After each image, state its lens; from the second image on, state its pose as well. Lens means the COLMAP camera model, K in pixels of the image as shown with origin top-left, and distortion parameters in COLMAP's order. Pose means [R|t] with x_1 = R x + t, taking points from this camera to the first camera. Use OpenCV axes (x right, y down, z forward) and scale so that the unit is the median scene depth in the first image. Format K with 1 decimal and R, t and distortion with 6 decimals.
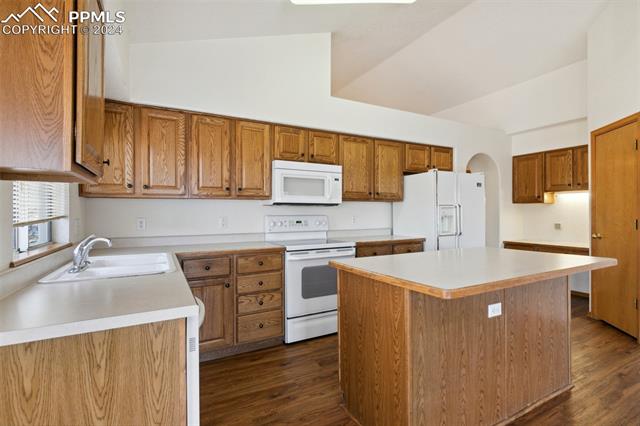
lens RADIAL K [[303.2, 0, 321.3], [0, 303.2, 214.4], [0, 0, 1]] dist [0.000357, 0.000545]
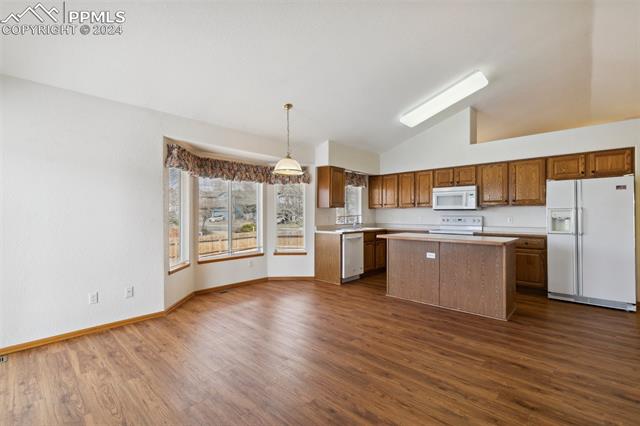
lens RADIAL K [[293.0, 0, 320.6], [0, 293.0, 212.1], [0, 0, 1]] dist [0.011669, -0.002897]
pose [[0.327367, -0.003340, -0.944891, 1.424857], [-0.007760, 0.999951, -0.006223, -0.002434], [0.944865, 0.009369, 0.327325, -0.335457]]
